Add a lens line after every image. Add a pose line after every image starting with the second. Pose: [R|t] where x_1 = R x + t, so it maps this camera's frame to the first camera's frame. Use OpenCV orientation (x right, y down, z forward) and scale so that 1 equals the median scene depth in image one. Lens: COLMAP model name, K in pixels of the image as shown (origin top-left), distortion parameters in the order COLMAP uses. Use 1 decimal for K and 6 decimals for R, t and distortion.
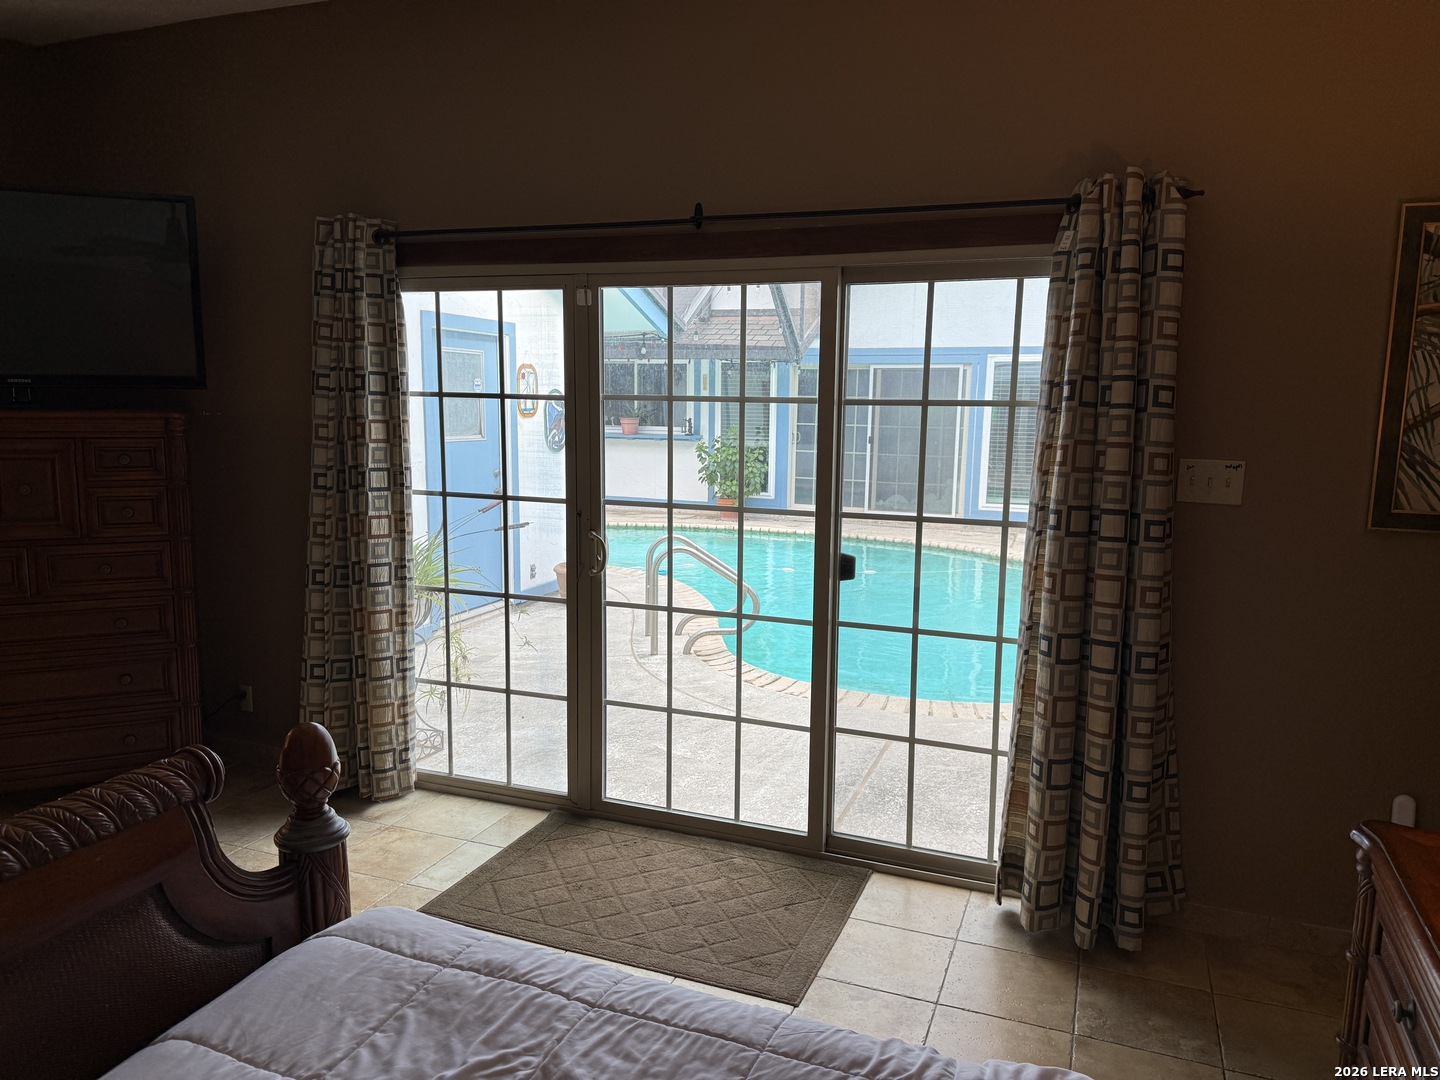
lens RADIAL K [[1016.4, 0, 720.0], [0, 1016.4, 540.0], [0, 0, 1]] dist [0.003656, -0.003024]
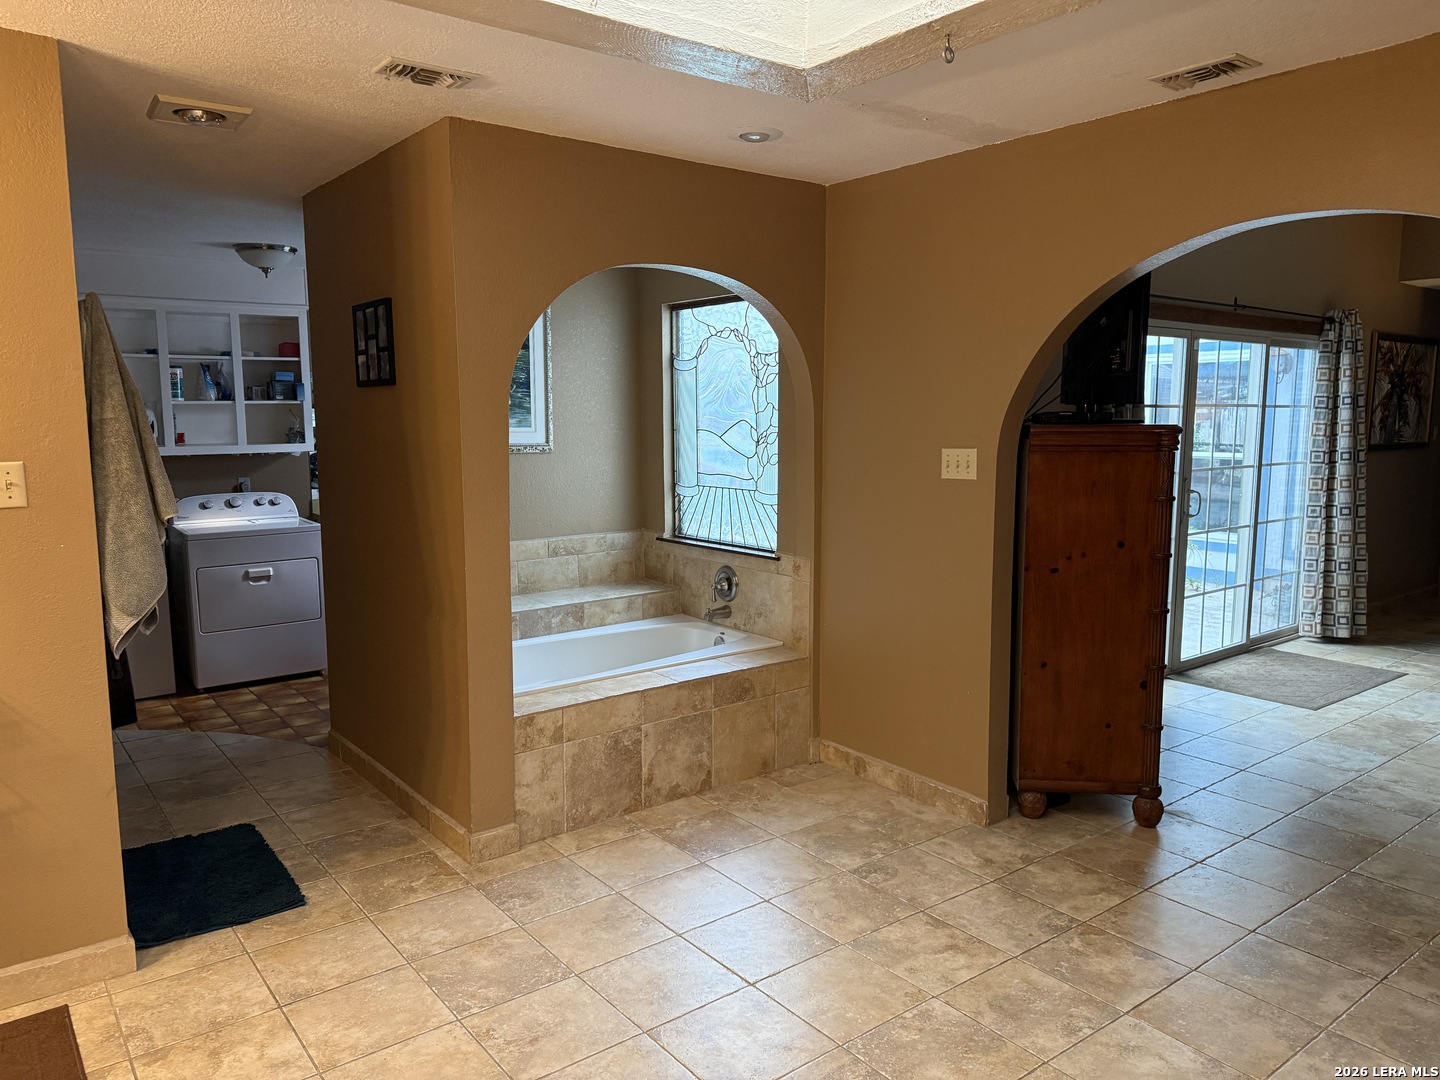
lens RADIAL K [[1016.4, 0, 720.0], [0, 1016.4, 540.0], [0, 0, 1]] dist [0.003656, -0.003024]
pose [[0.506102, -0.118134, 0.854345, -2.266930], [0.138187, 0.988885, 0.054878, -0.141951], [-0.851332, 0.090285, 0.516801, 0.963128]]
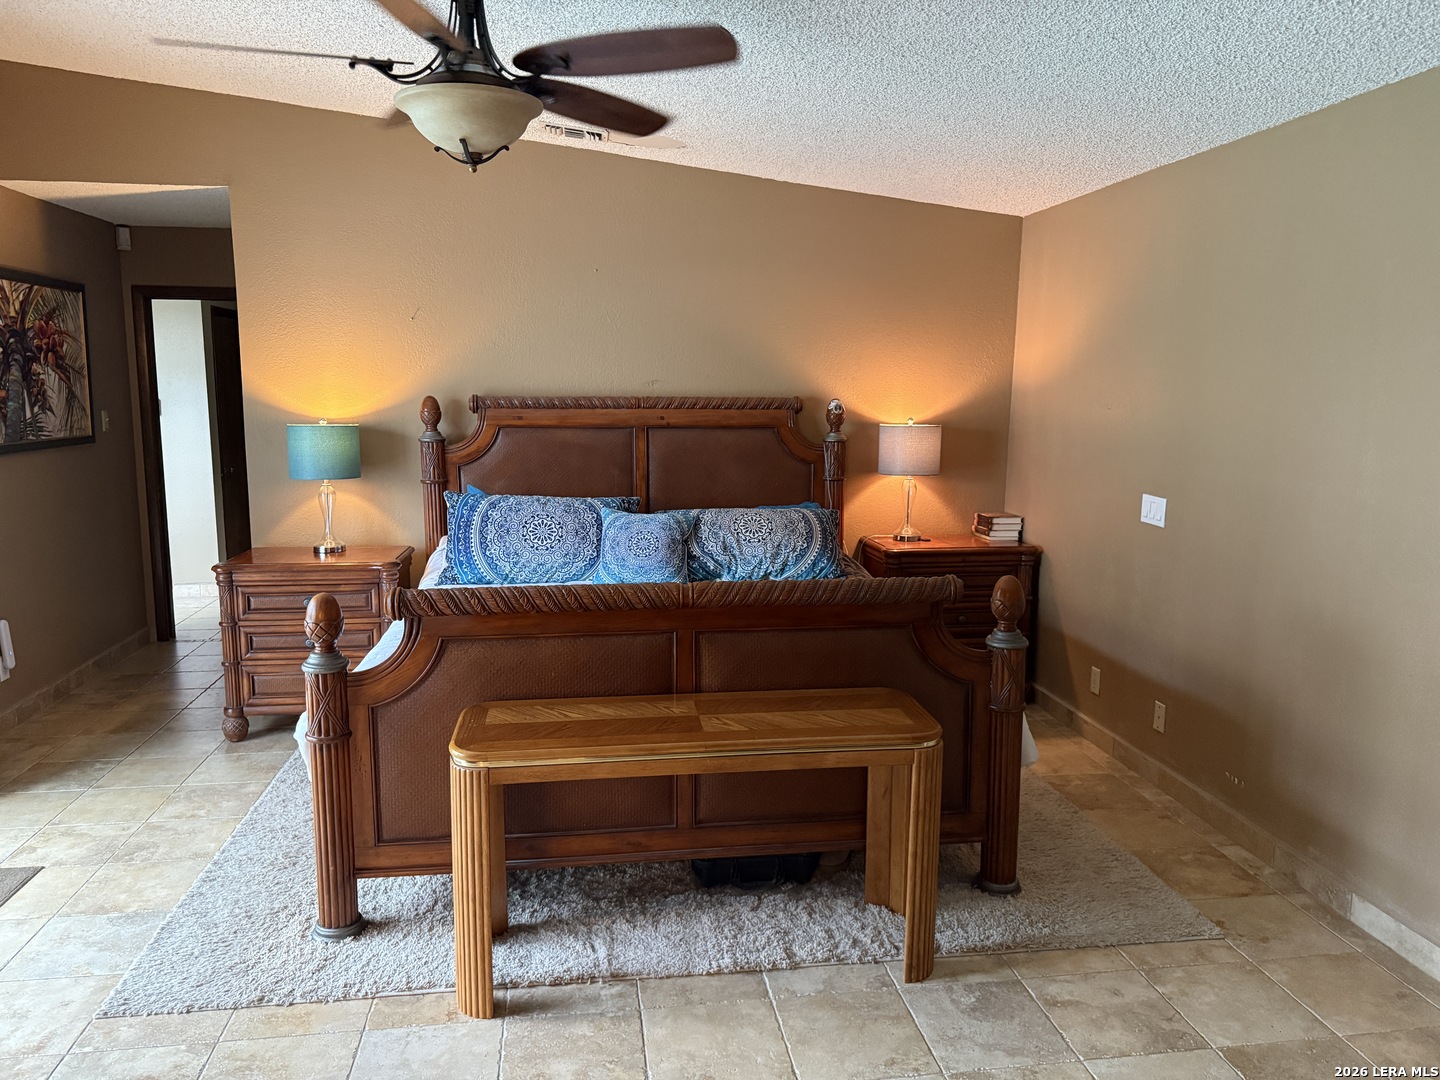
lens RADIAL K [[1016.4, 0, 720.0], [0, 1016.4, 540.0], [0, 0, 1]] dist [0.003656, -0.003024]
pose [[-0.507021, -0.145305, 0.849597, -1.276546], [0.115956, 0.965229, 0.234282, -0.111436], [-0.854098, 0.217302, -0.472542, 0.706036]]
